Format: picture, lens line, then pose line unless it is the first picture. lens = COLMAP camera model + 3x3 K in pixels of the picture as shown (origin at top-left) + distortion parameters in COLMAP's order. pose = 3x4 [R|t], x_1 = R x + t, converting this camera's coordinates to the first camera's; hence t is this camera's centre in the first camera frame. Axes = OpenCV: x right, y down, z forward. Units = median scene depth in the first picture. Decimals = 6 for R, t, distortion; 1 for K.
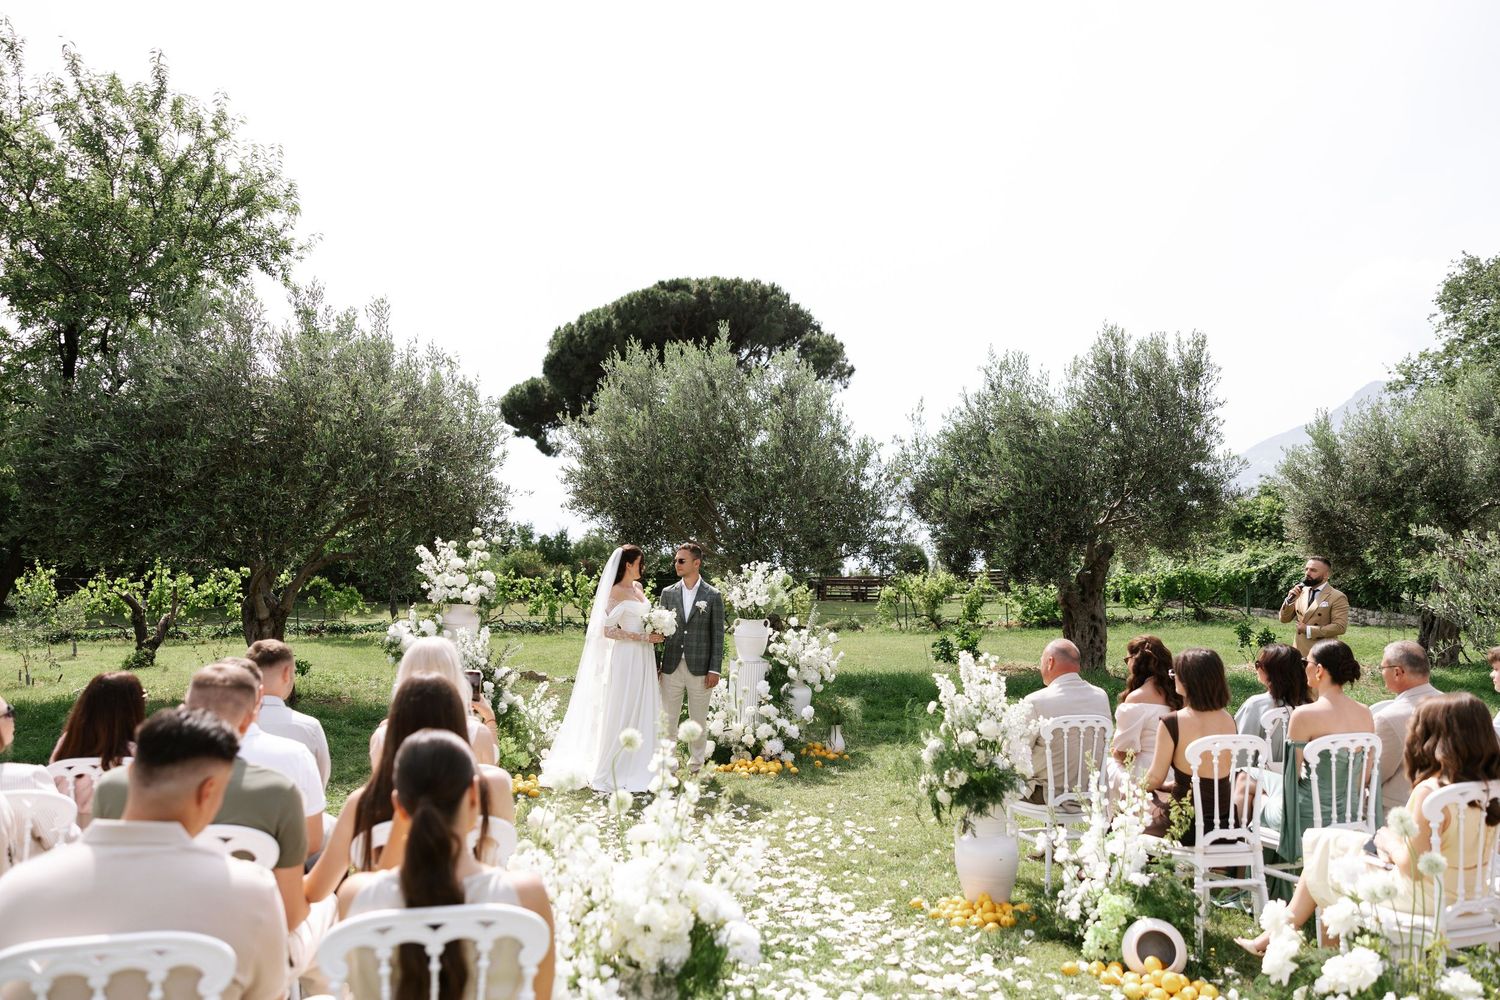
lens RADIAL K [[1179.8, 0, 750.8], [0, 1179.8, 486.7], [0, 0, 1]] dist [0.017381, -0.005168]
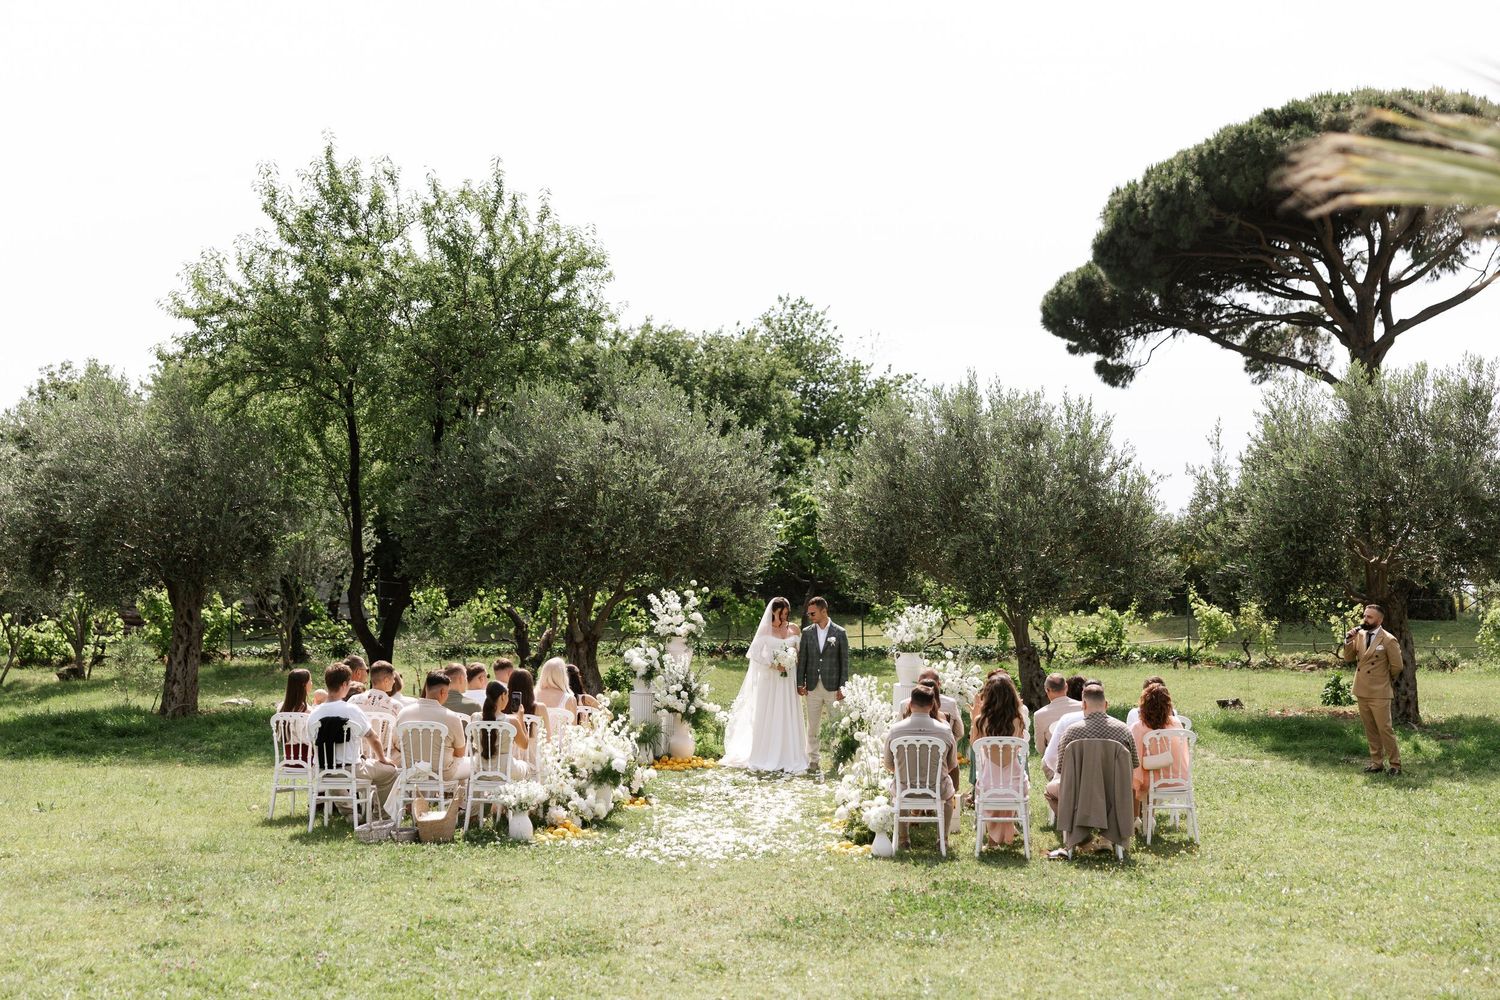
lens RADIAL K [[2428.1, 0, 713.5], [0, 2428.1, 407.4], [0, 0, 1]] dist [0.010117, 0.000000]
pose [[0.909095, -0.018558, -0.416175, 0.776737], [0.026342, 0.999569, 0.012970, -0.162302], [0.415755, -0.022754, 0.909192, -1.239318]]
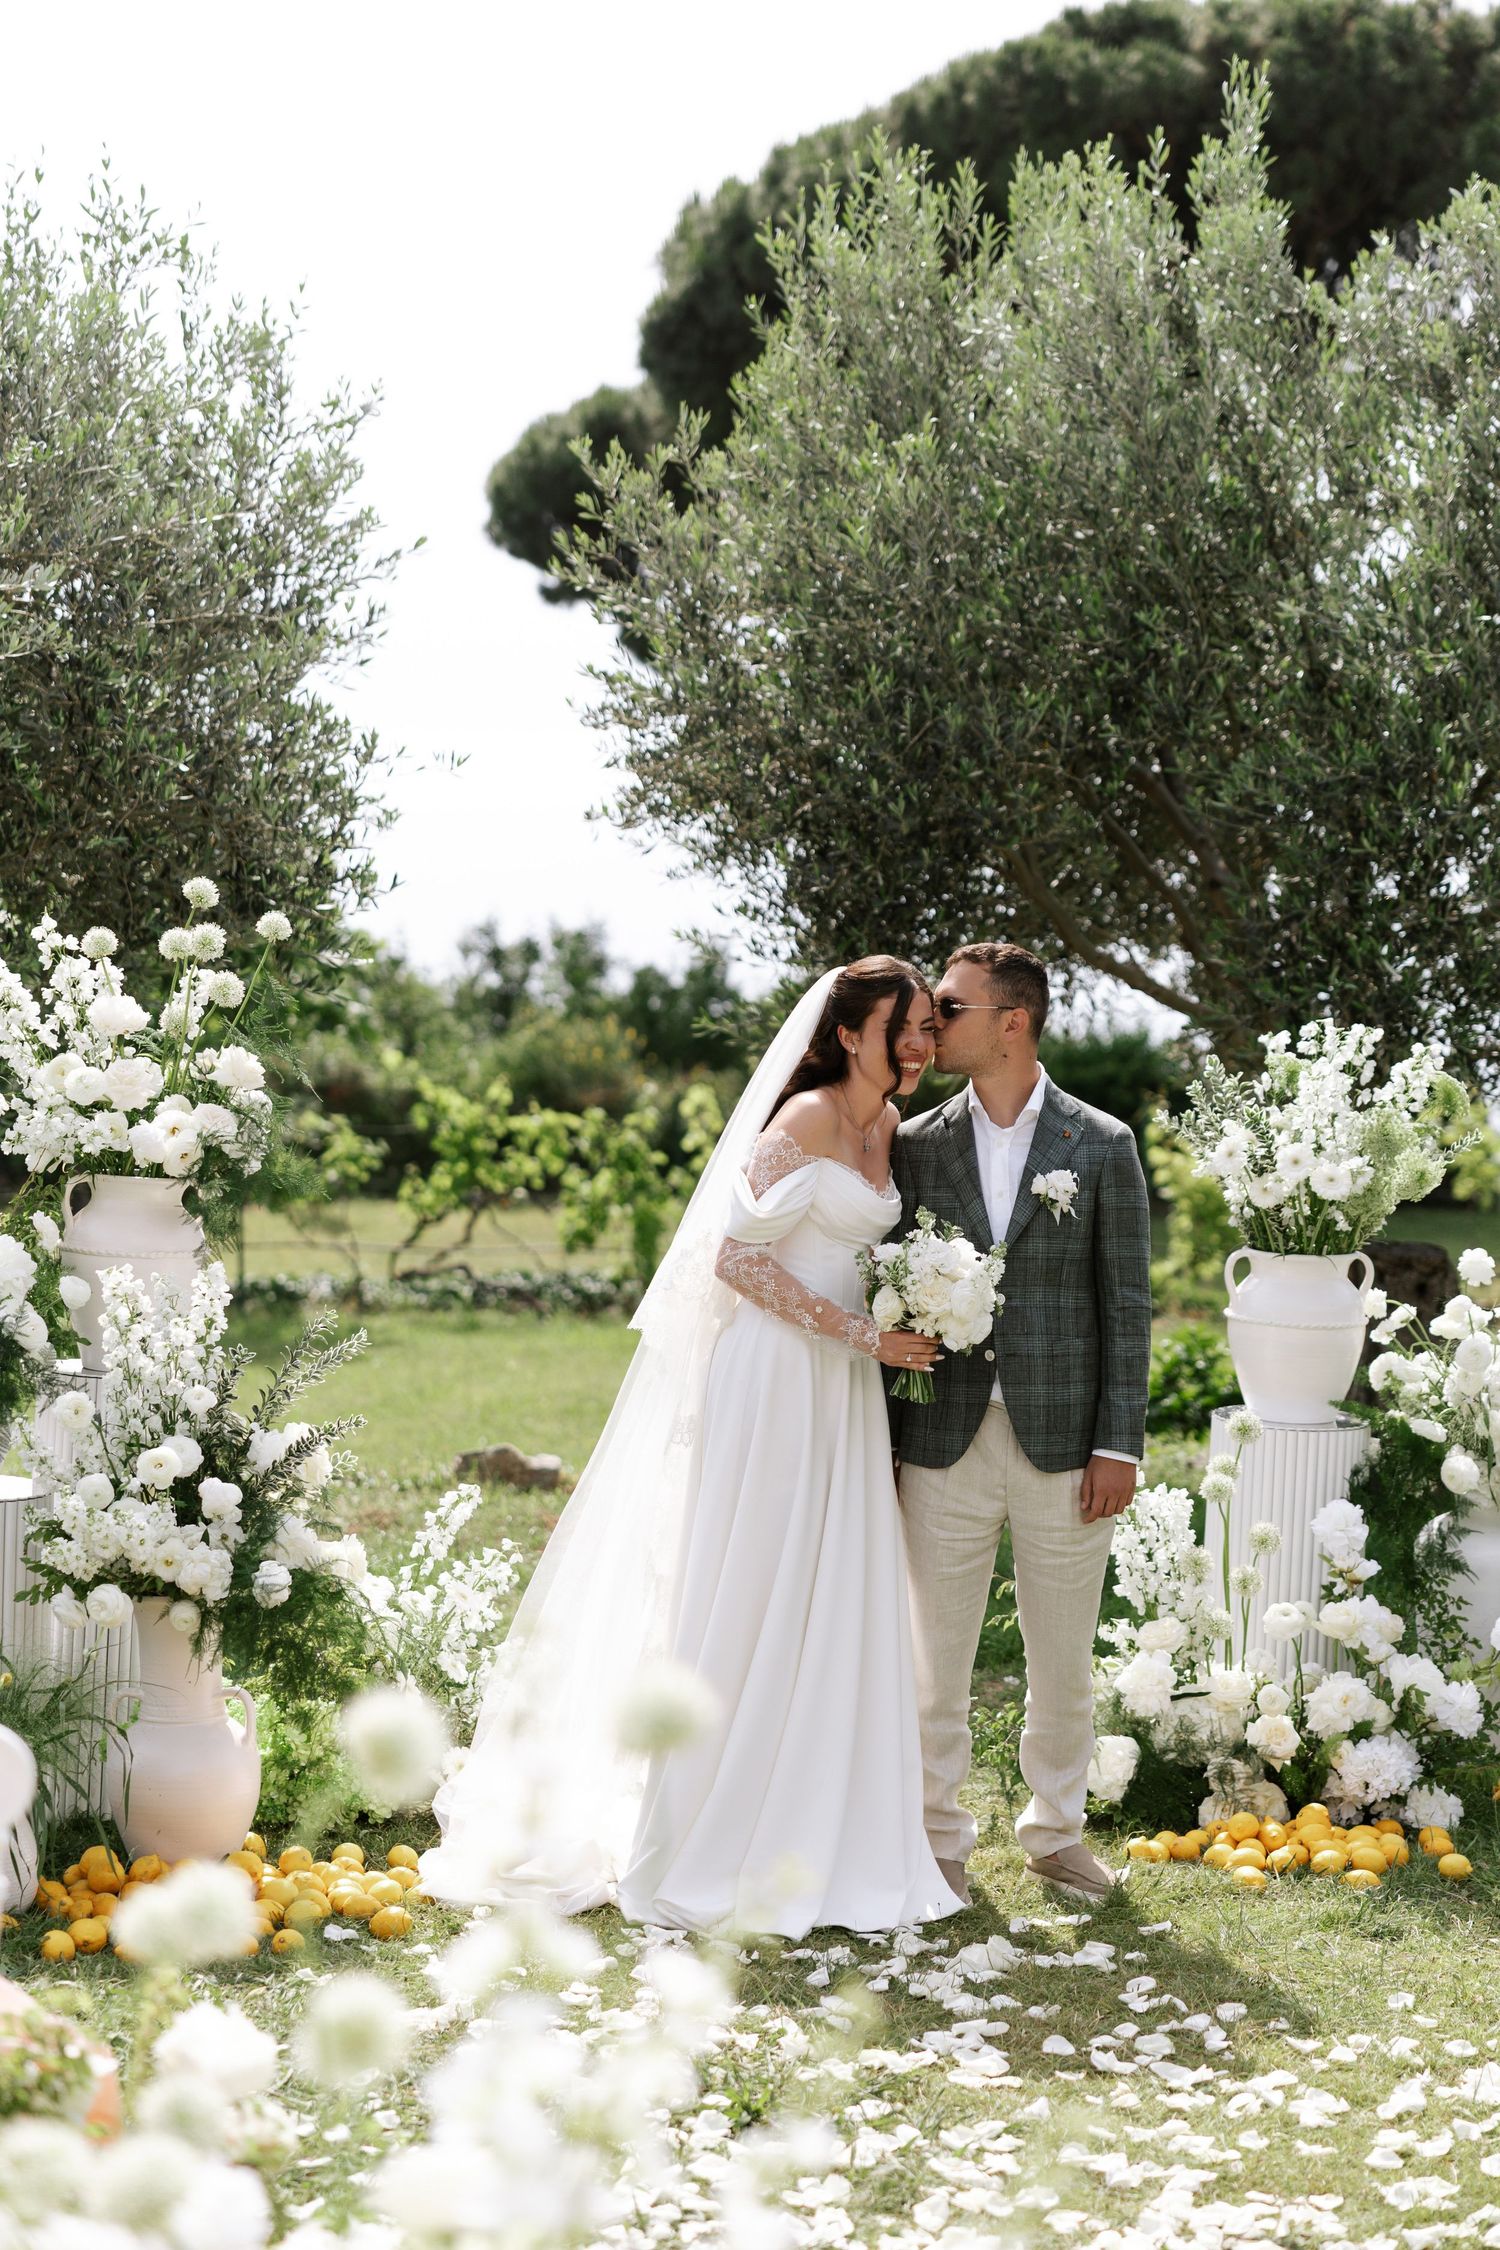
lens RADIAL K [[4296.4, 0, 756.6], [0, 4296.4, 1064.4], [0, 0, 1]] dist [0.017463, 0.000000]
pose [[0.987685, 0.005649, -0.156351, 0.025485], [0.003894, 0.998151, 0.060662, 0.015420], [0.156404, -0.060524, 0.985837, 0.085524]]
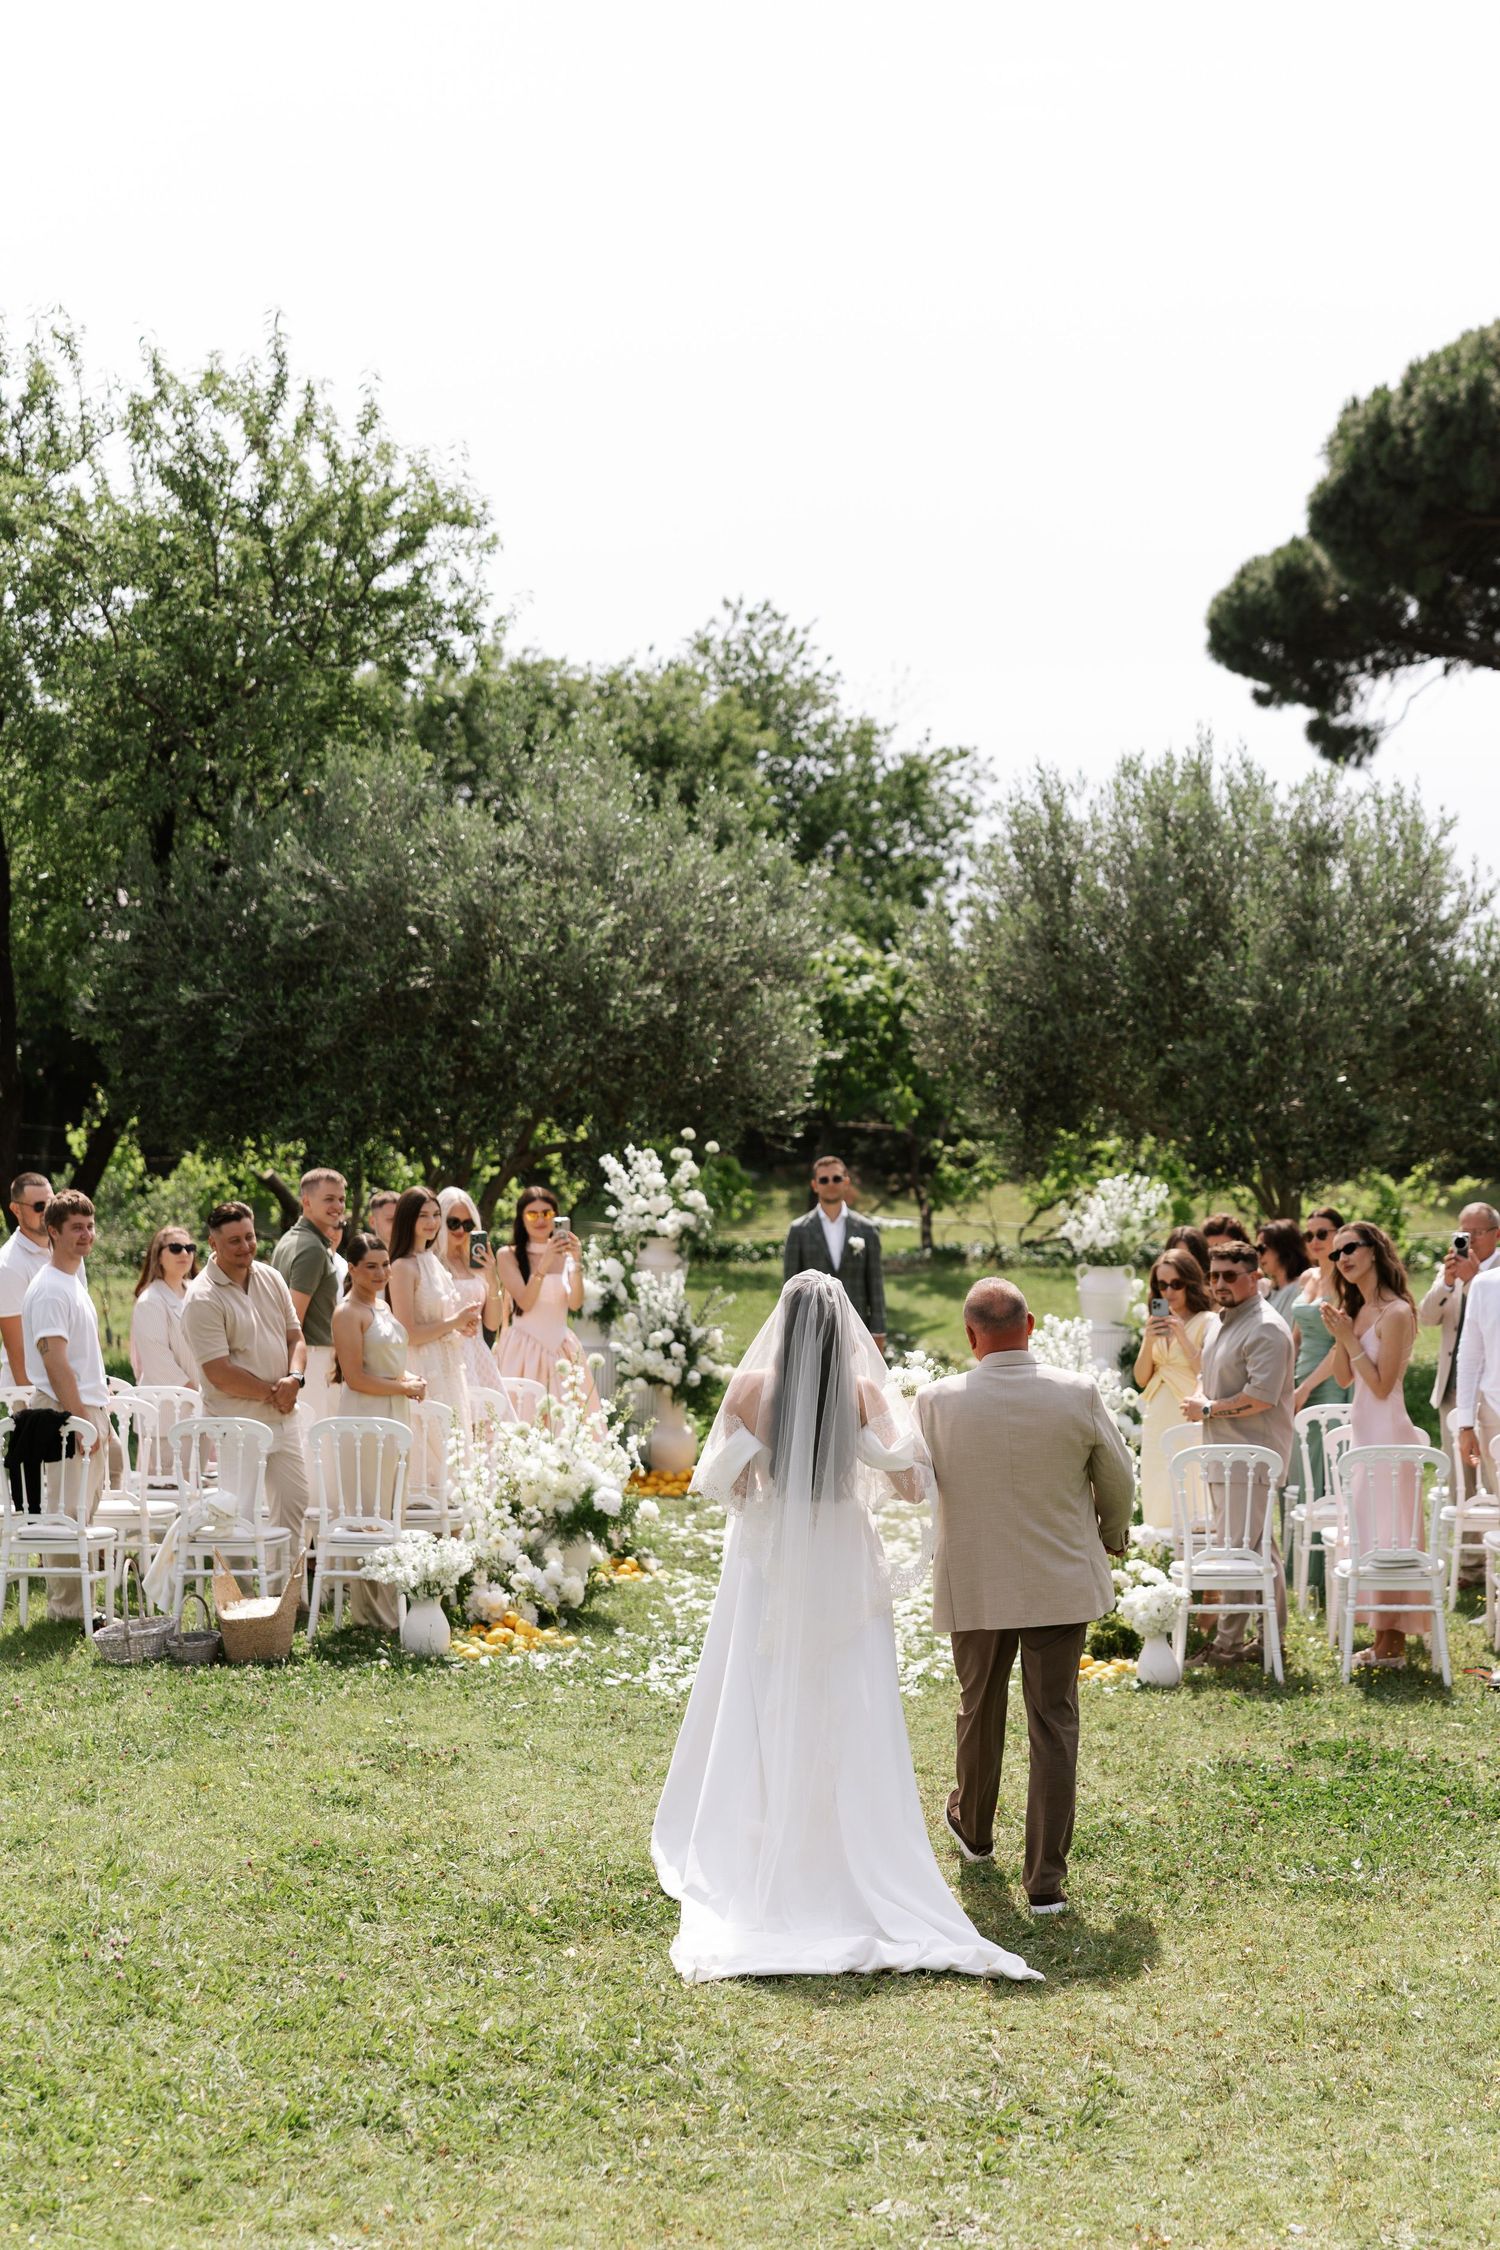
lens RADIAL K [[4296.4, 0, 748.3], [0, 4296.4, 1113.1], [0, 0, 1]] dist [0.017463, 0.000000]
pose [[0.928390, 0.008818, -0.371503, 0.609448], [0.024447, 0.996103, 0.084738, -0.154314], [0.370803, -0.087752, 0.924556, -1.092971]]
